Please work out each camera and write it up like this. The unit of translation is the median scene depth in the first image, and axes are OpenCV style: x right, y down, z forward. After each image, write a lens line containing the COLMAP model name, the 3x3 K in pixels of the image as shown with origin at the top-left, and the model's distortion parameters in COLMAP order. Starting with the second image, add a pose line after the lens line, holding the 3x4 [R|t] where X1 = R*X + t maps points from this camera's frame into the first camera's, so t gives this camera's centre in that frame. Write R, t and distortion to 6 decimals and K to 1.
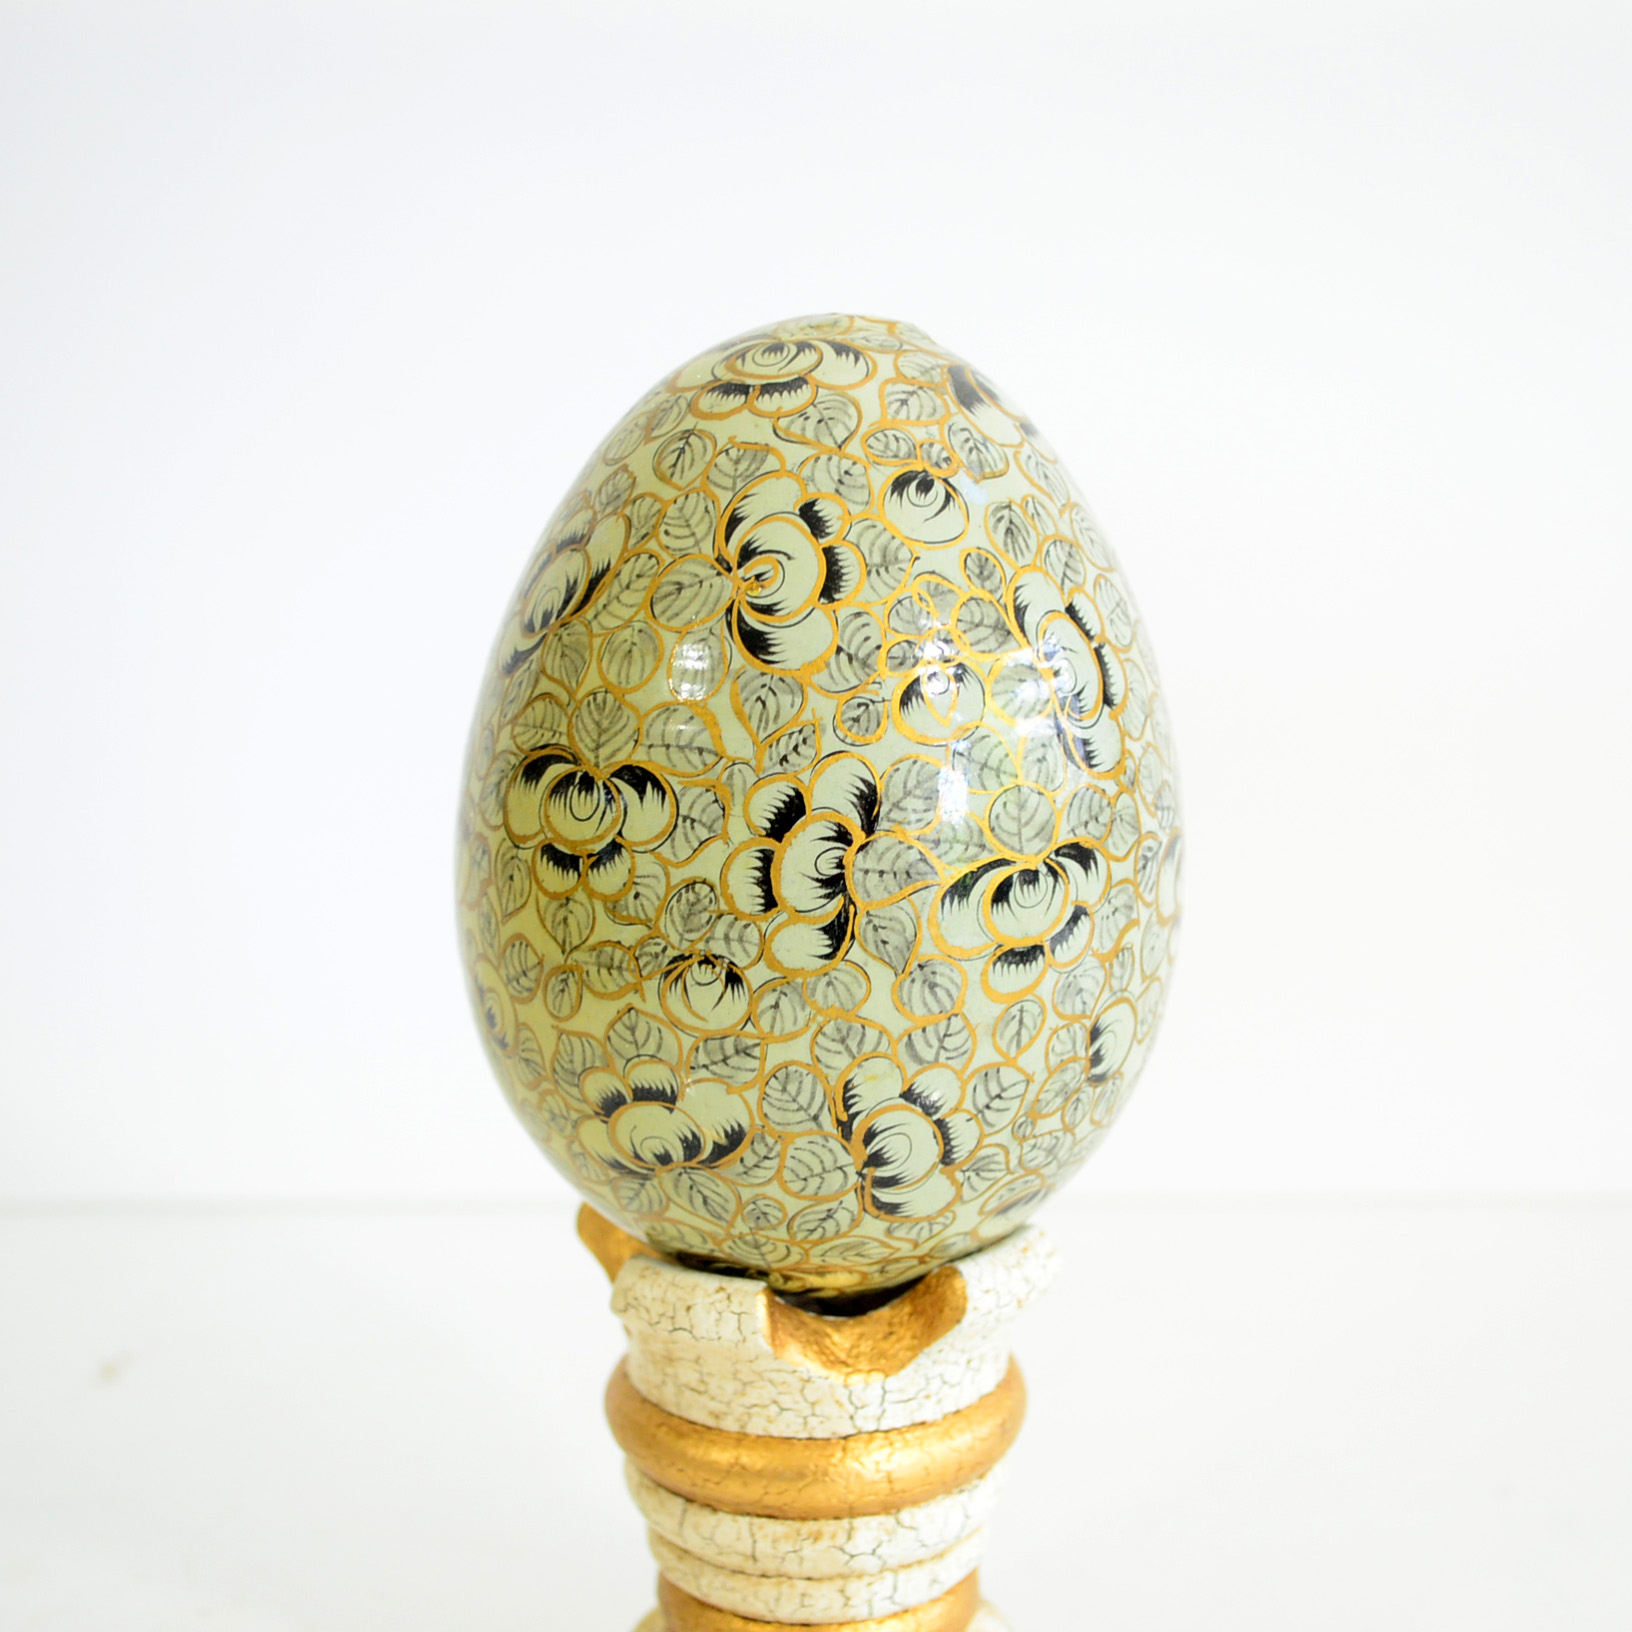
lens RADIAL K [[2962.7, 0, 814.7], [0, 2962.7, 820.4], [0, 0, 1]] dist [0.005410, 0.000000]
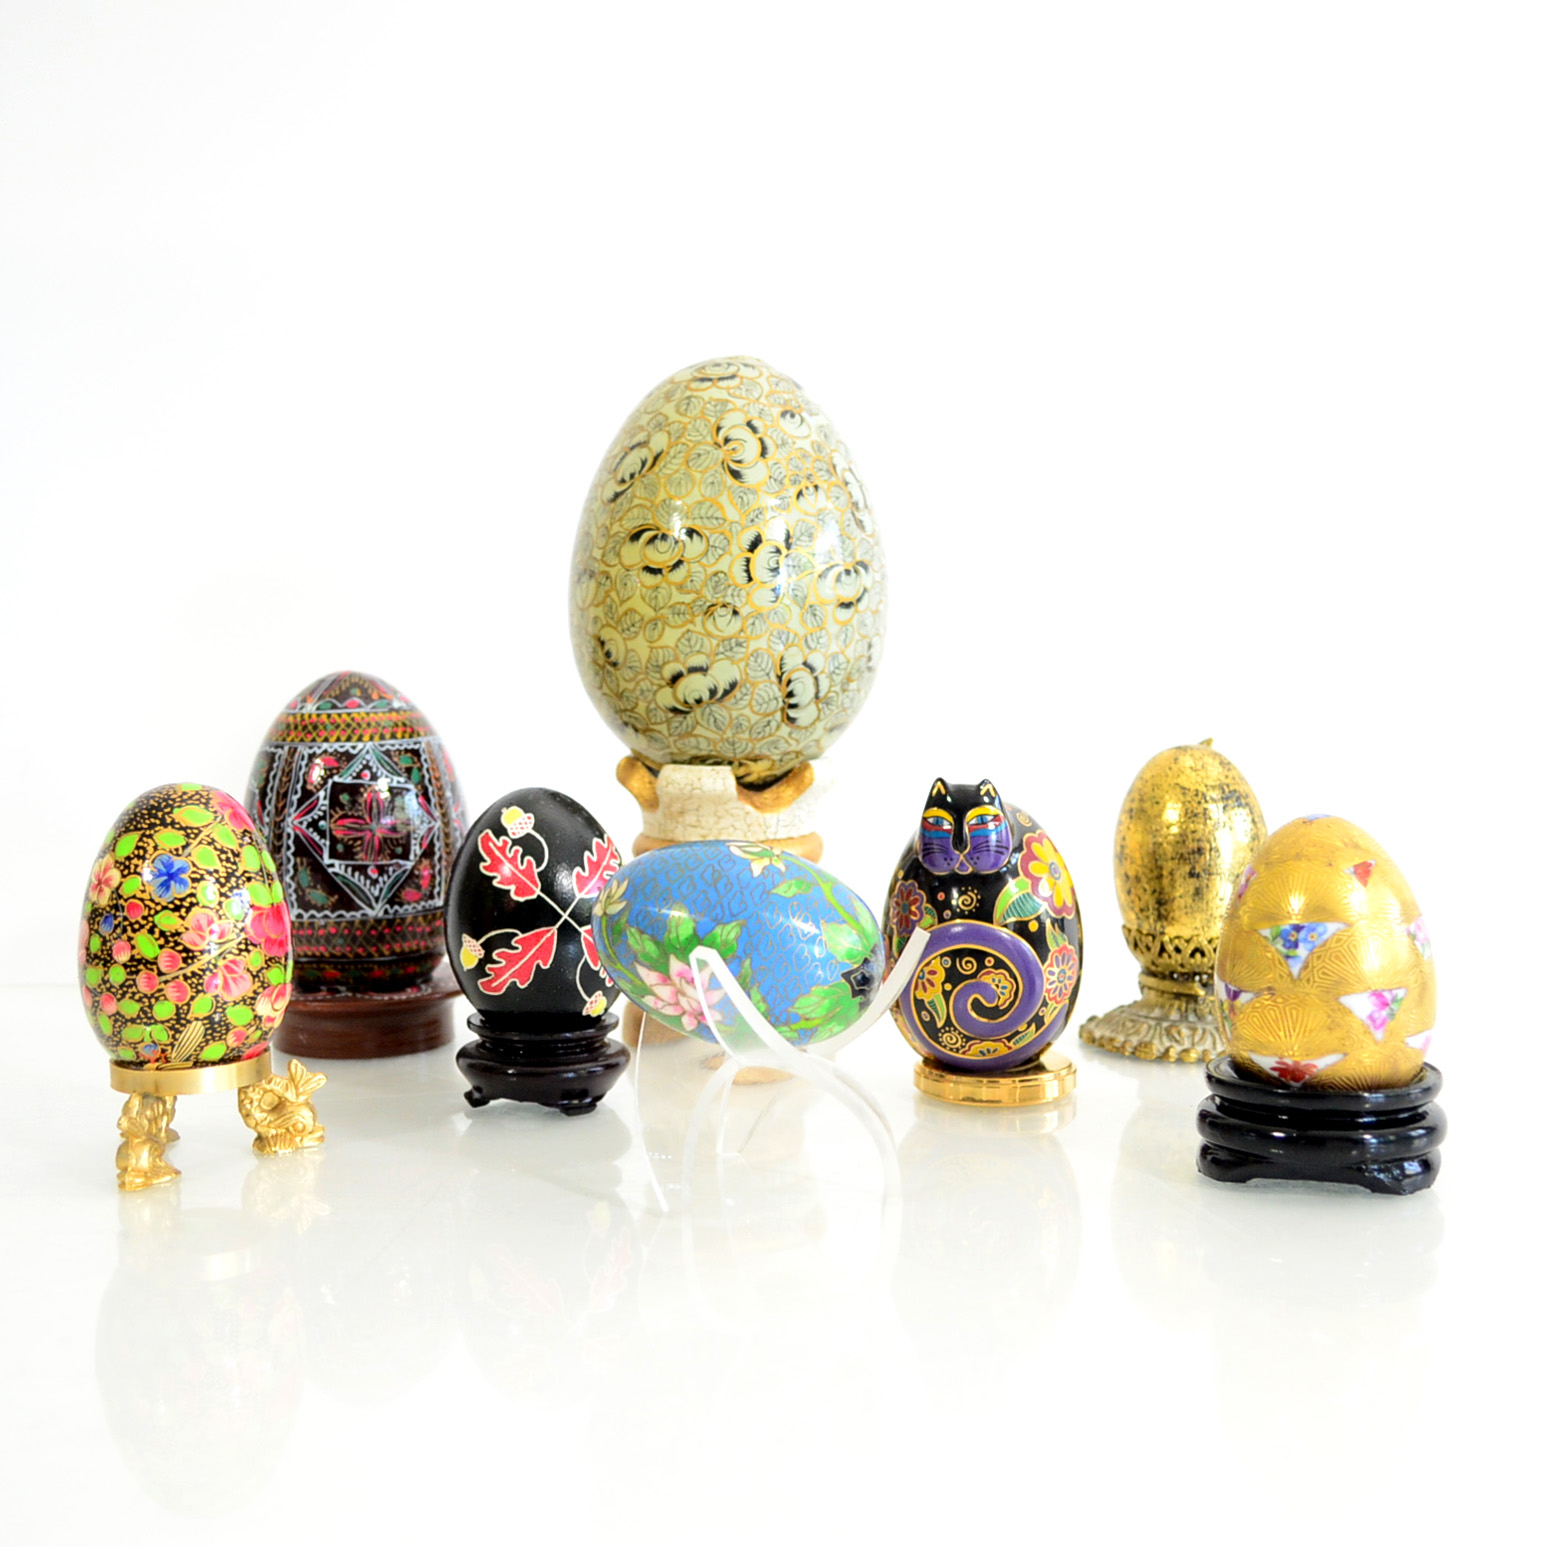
lens RADIAL K [[2500.0, 0, 760.9], [0, 2500.0, 776.4], [0, 0, 1]] dist [-0.055366, 0.000000]
pose [[0.964874, -0.035291, 0.260333, -0.520543], [0.066014, 0.991711, -0.110231, 0.395443], [-0.254285, 0.123544, 0.959206, -0.892937]]
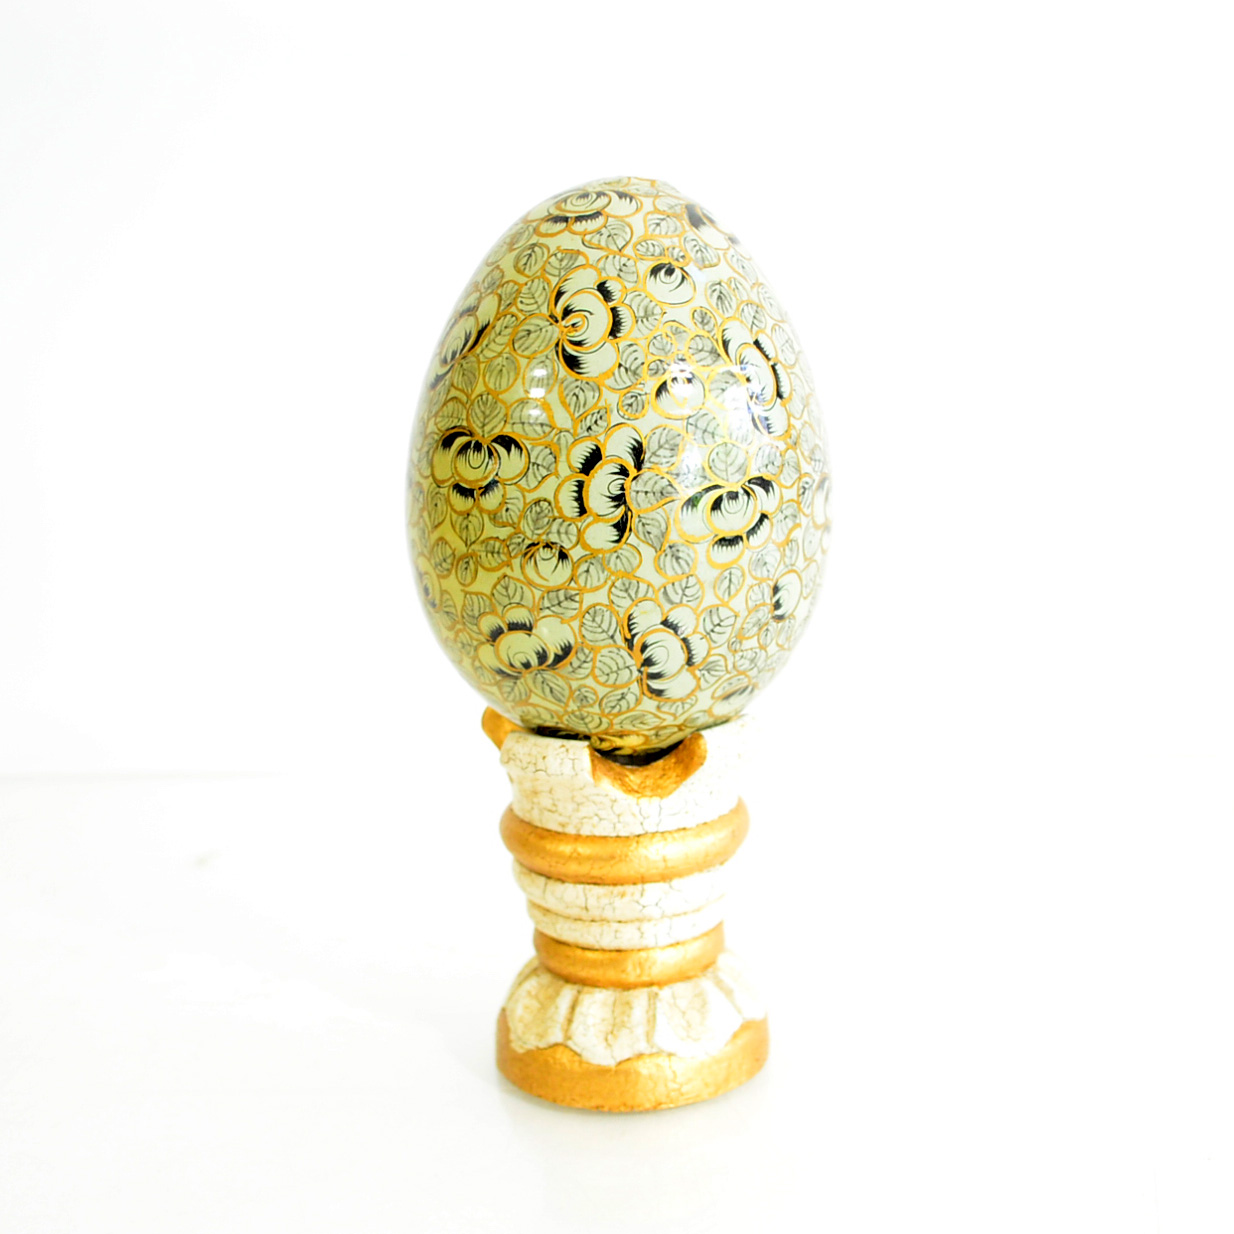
lens RADIAL K [[2201.6, 0, 616.5], [0, 2201.6, 622.2], [0, 0, 1]] dist [-0.003982, 0.000000]
pose [[0.999249, -0.016342, -0.035145, 0.047563], [0.016584, 0.999841, 0.006602, 0.082022], [0.035032, -0.007180, 0.999360, -0.285263]]
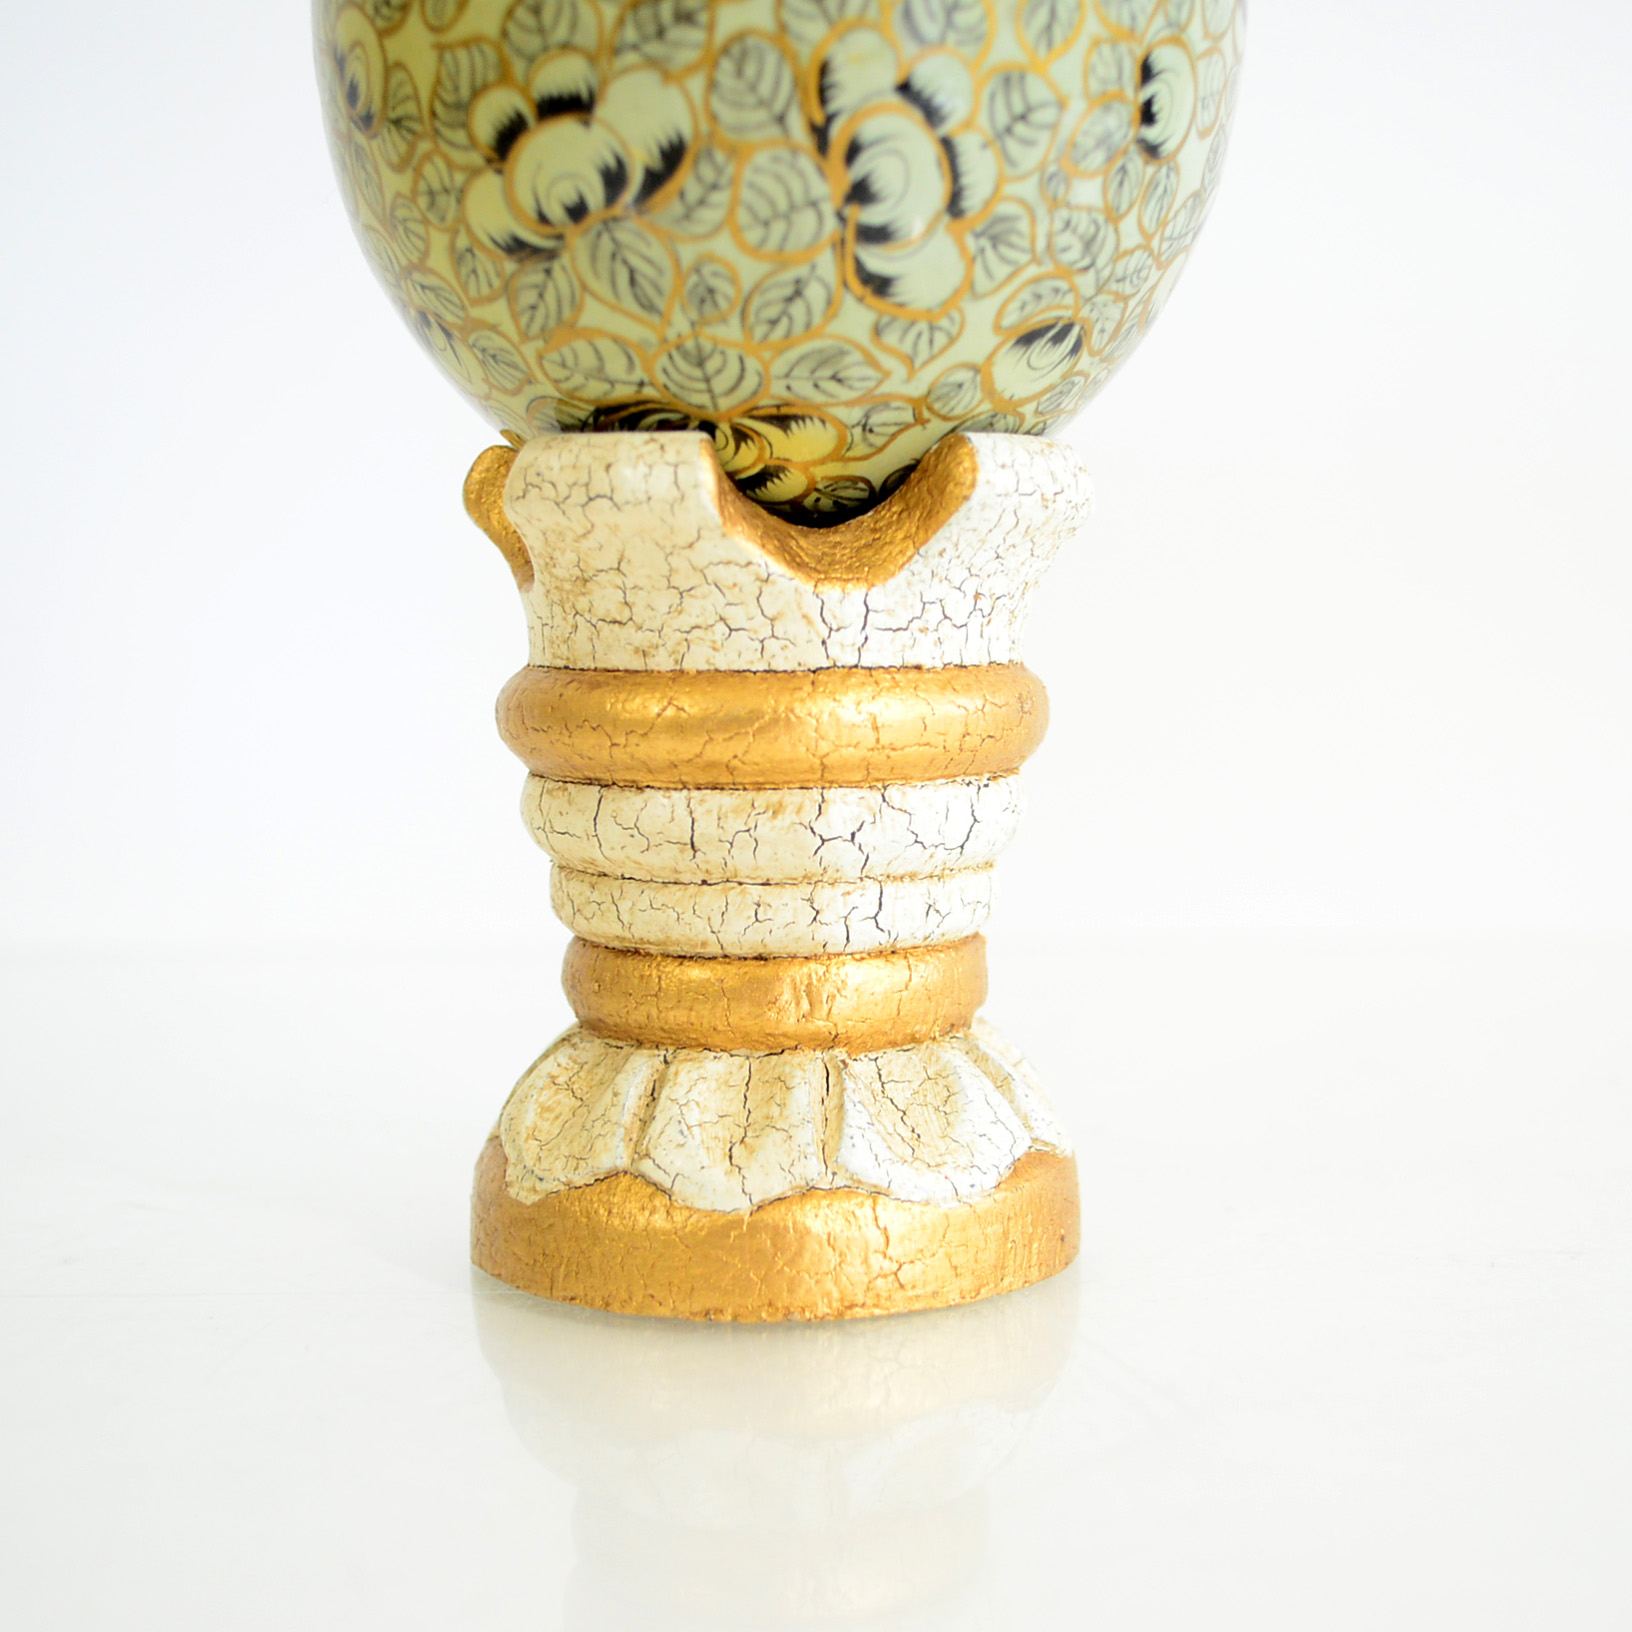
lens RADIAL K [[2962.7, 0, 810.6], [0, 2962.7, 822.2], [0, 0, 1]] dist [0.005410, 0.000000]
pose [[0.999714, 0.003551, 0.023656, -0.009154], [-0.000347, 0.990965, -0.134119, 0.371052], [-0.023918, 0.134072, 0.990683, 0.277712]]
